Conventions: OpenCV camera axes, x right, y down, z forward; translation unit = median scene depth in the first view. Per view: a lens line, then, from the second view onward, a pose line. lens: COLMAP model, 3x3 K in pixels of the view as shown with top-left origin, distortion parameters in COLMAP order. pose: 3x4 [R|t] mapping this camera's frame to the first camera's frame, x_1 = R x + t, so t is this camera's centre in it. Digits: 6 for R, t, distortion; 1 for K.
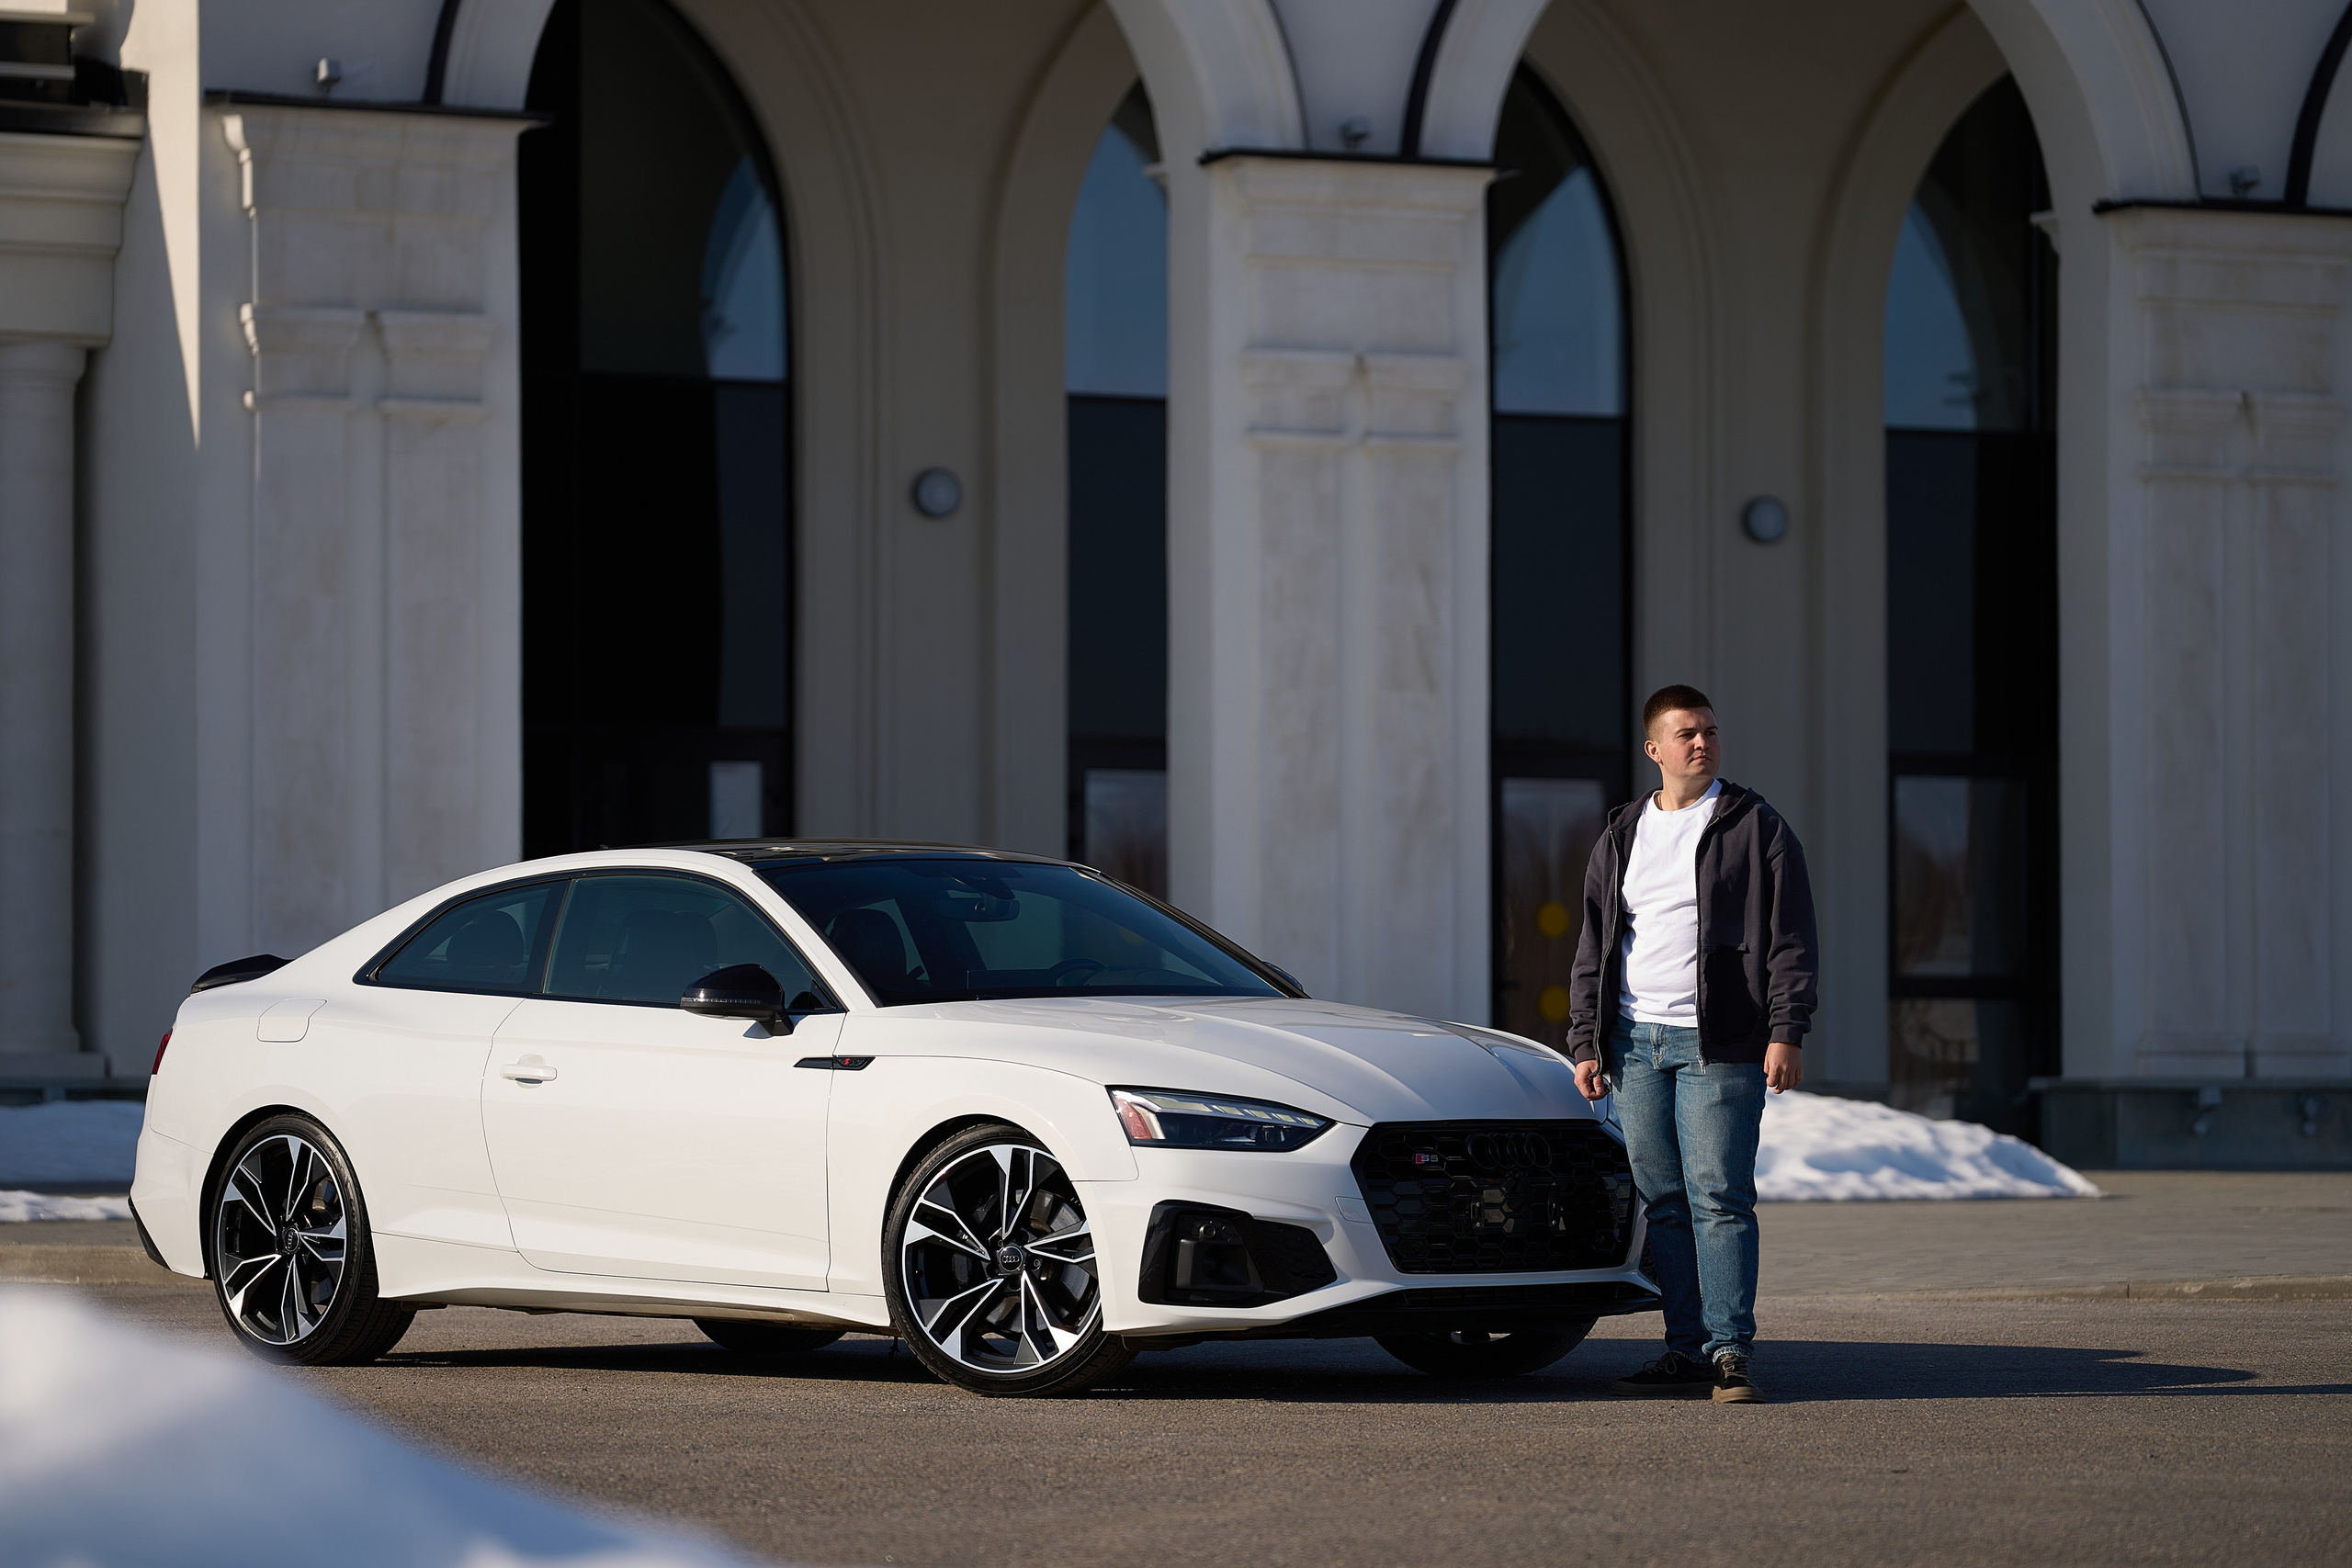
lens RADIAL K [[9288.0, 0, 1176.0], [0, 9288.0, 784.0], [0, 0, 1]] dist [0.122096, 5.165666]
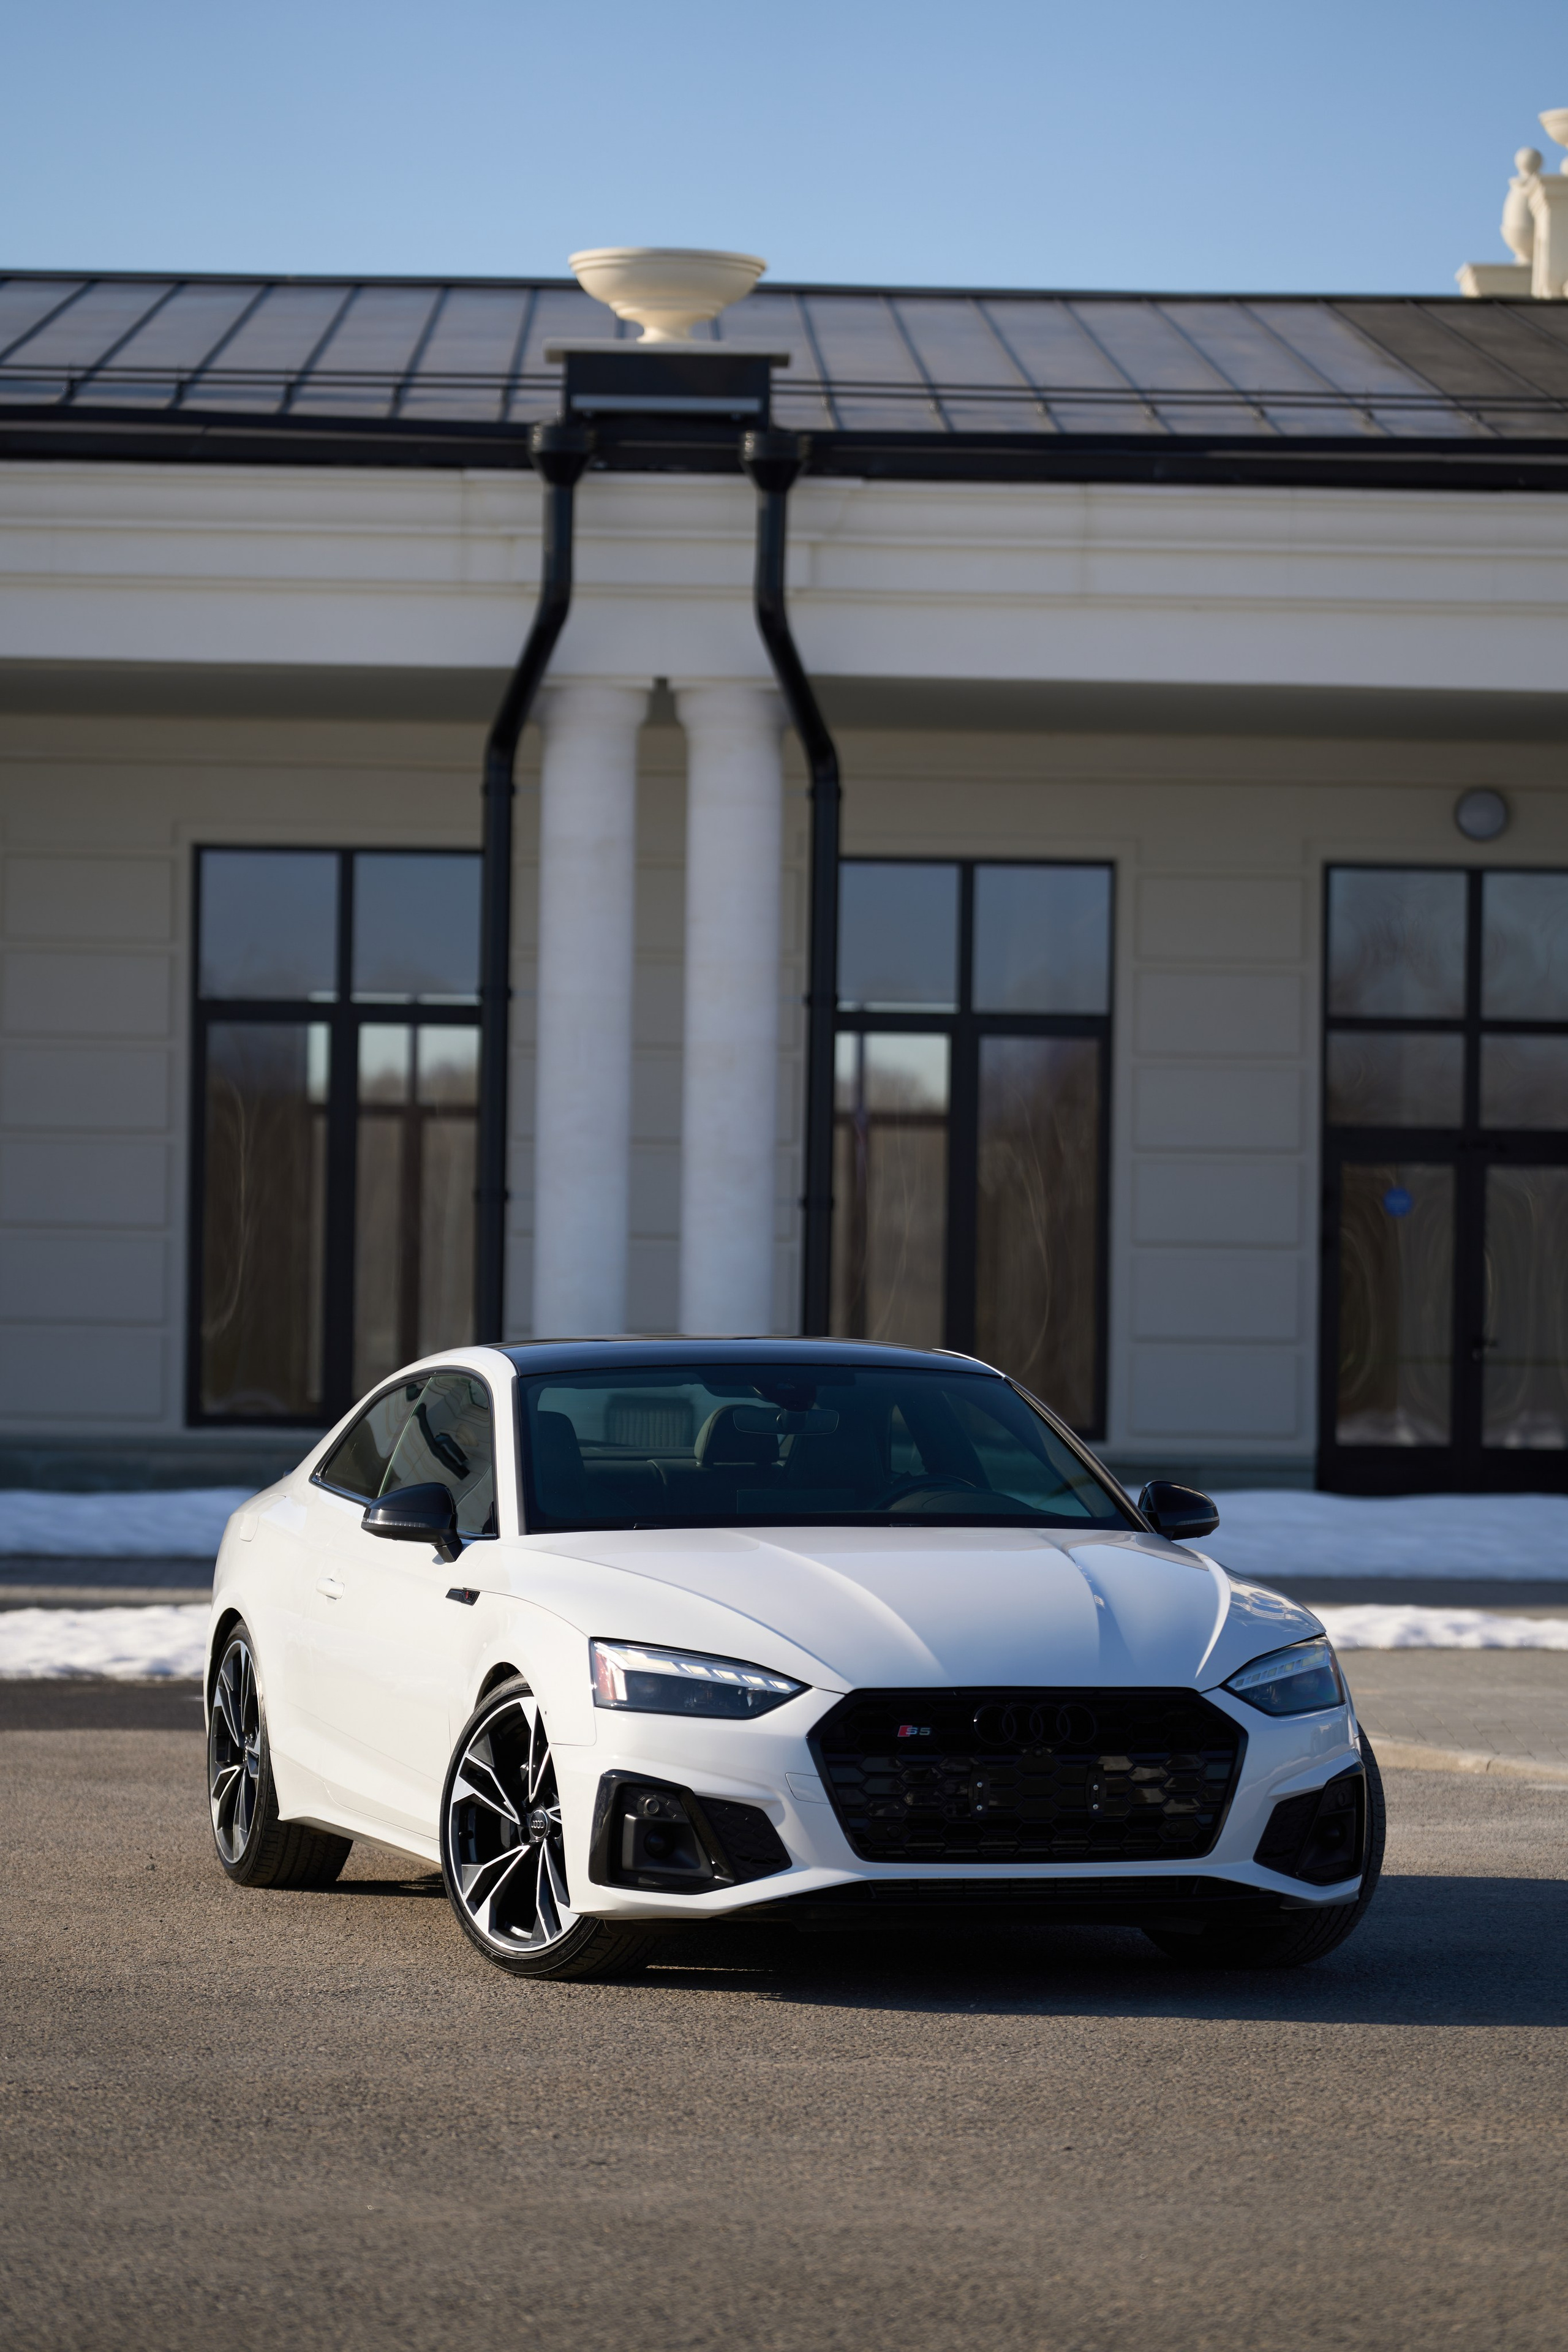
lens RADIAL K [[8947.8, 0, 784.0], [0, 8947.8, 1176.0], [0, 0, 1]] dist [0.060464, 0.010139]
pose [[0.895820, 0.006788, -0.444365, 0.351049], [-0.001345, 0.999920, 0.012562, -0.020397], [0.444415, -0.010656, 0.895758, 0.212750]]
